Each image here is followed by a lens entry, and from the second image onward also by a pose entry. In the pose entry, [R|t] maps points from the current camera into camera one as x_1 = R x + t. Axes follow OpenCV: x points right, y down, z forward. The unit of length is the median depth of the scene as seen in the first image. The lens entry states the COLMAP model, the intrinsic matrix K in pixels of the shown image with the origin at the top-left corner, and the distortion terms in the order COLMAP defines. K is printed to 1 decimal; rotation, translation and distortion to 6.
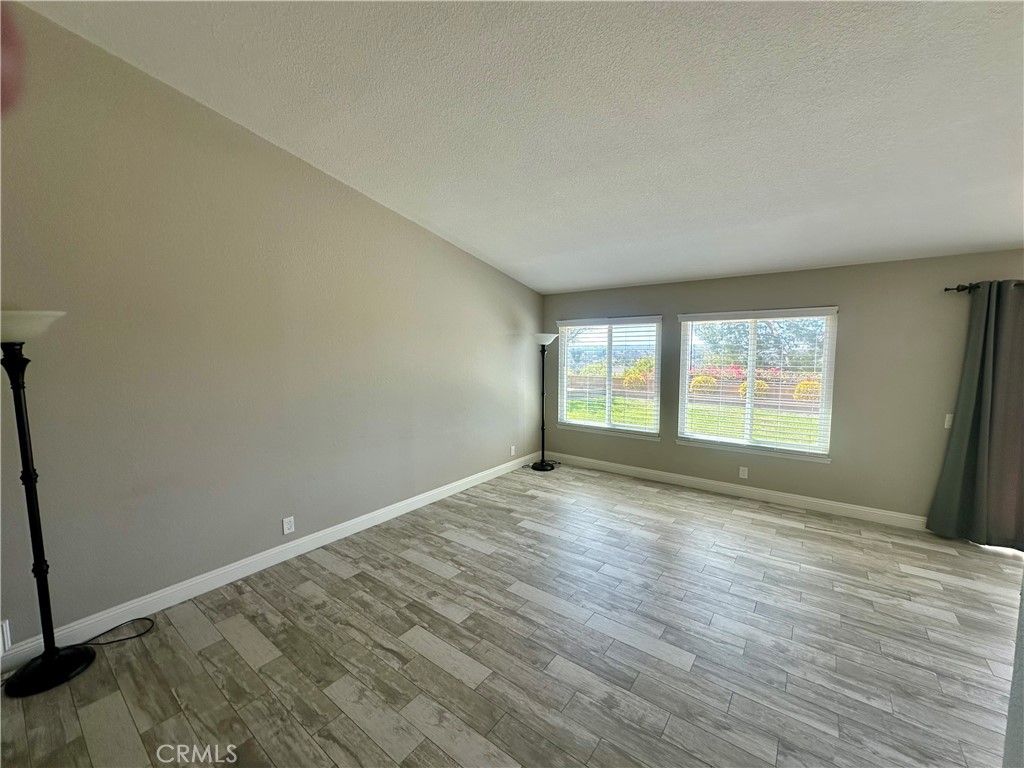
lens RADIAL K [[409.8, 0, 512.0], [0, 409.8, 384.0], [0, 0, 1]] dist [-0.000527, -0.000080]
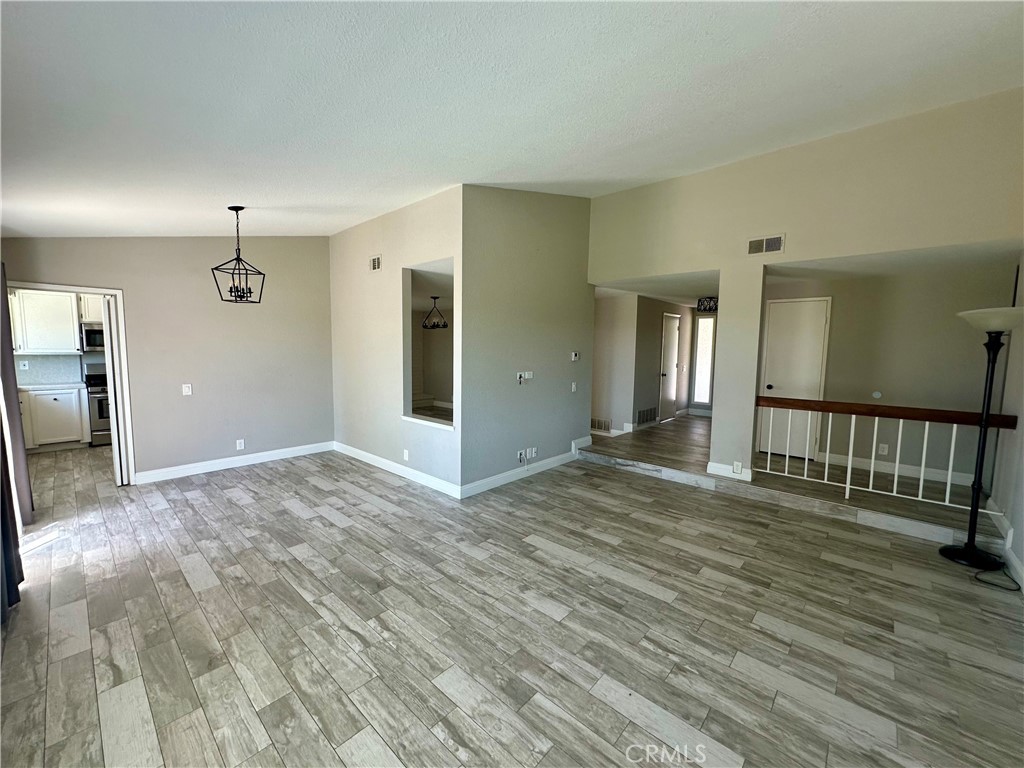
lens RADIAL K [[409.8, 0, 512.0], [0, 409.8, 384.0], [0, 0, 1]] dist [-0.000527, -0.000080]
pose [[-0.996438, -0.016179, 0.082761, 0.294745], [-0.001395, 0.984451, 0.175652, -0.124440], [-0.084316, 0.174911, -0.980967, 1.884207]]
